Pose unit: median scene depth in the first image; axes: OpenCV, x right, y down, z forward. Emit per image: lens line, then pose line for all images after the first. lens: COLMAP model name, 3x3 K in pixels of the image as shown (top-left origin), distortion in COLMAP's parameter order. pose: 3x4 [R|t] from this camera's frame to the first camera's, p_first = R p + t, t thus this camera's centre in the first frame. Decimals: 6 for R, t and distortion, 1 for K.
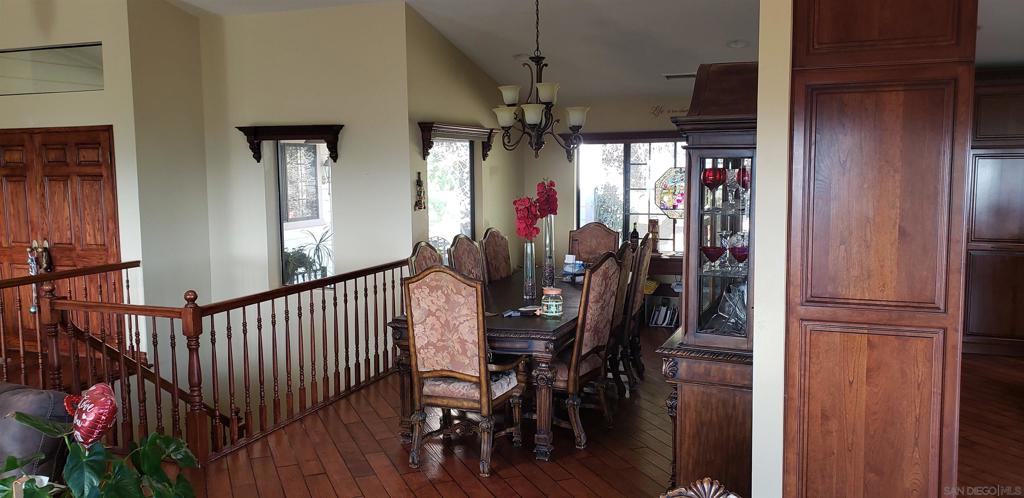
lens RADIAL K [[801.1, 0, 515.7], [0, 801.1, 244.4], [0, 0, 1]] dist [0.007471, 0.016700]
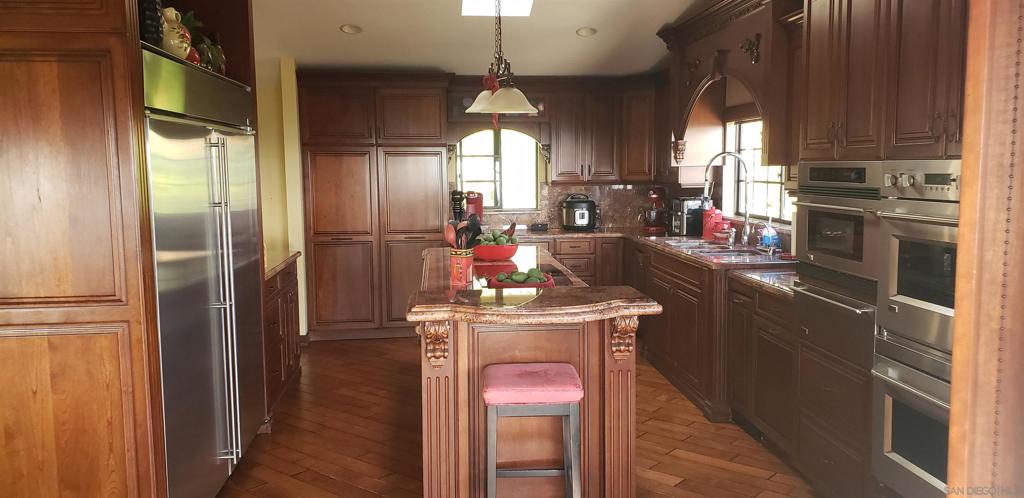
lens RADIAL K [[794.7, 0, 515.6], [0, 794.7, 252.1], [0, 0, 1]] dist [0.086691, -0.097306]
pose [[0.887236, -0.048018, 0.458810, 0.497955], [0.047137, 0.998799, 0.013379, 0.032222], [-0.458902, 0.009756, 0.888433, -0.034508]]
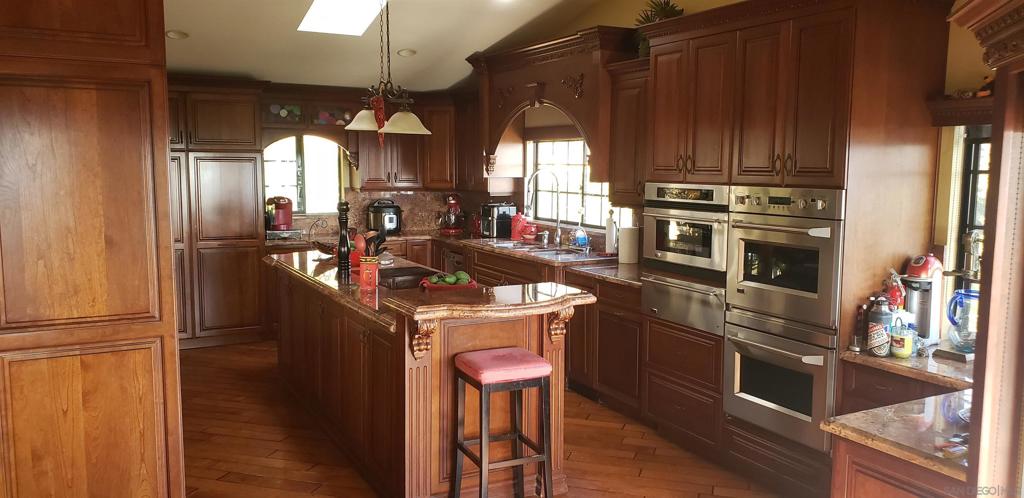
lens RADIAL K [[794.7, 0, 513.8], [0, 794.7, 254.6], [0, 0, 1]] dist [0.086691, -0.097306]
pose [[0.641970, -0.074535, 0.763098, 0.064399], [0.063843, 0.997004, 0.043673, -0.010663], [-0.764067, 0.020682, 0.644806, 0.032169]]
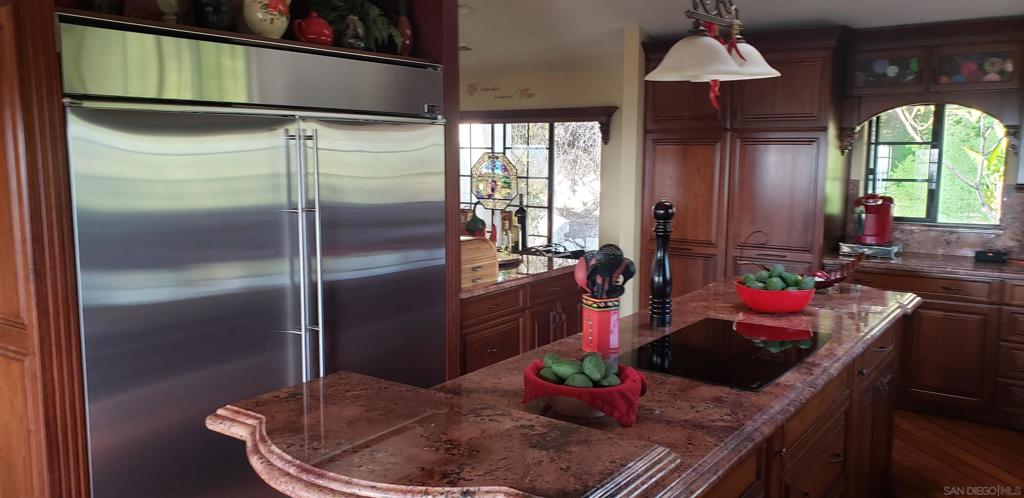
lens RADIAL K [[794.7, 0, 507.4], [0, 794.7, 251.2], [0, 0, 1]] dist [0.086691, -0.097306]
pose [[0.972006, 0.040733, -0.231399, 1.139013], [-0.034944, 0.998967, 0.029066, -0.031012], [0.232344, -0.020166, 0.972425, 0.341011]]
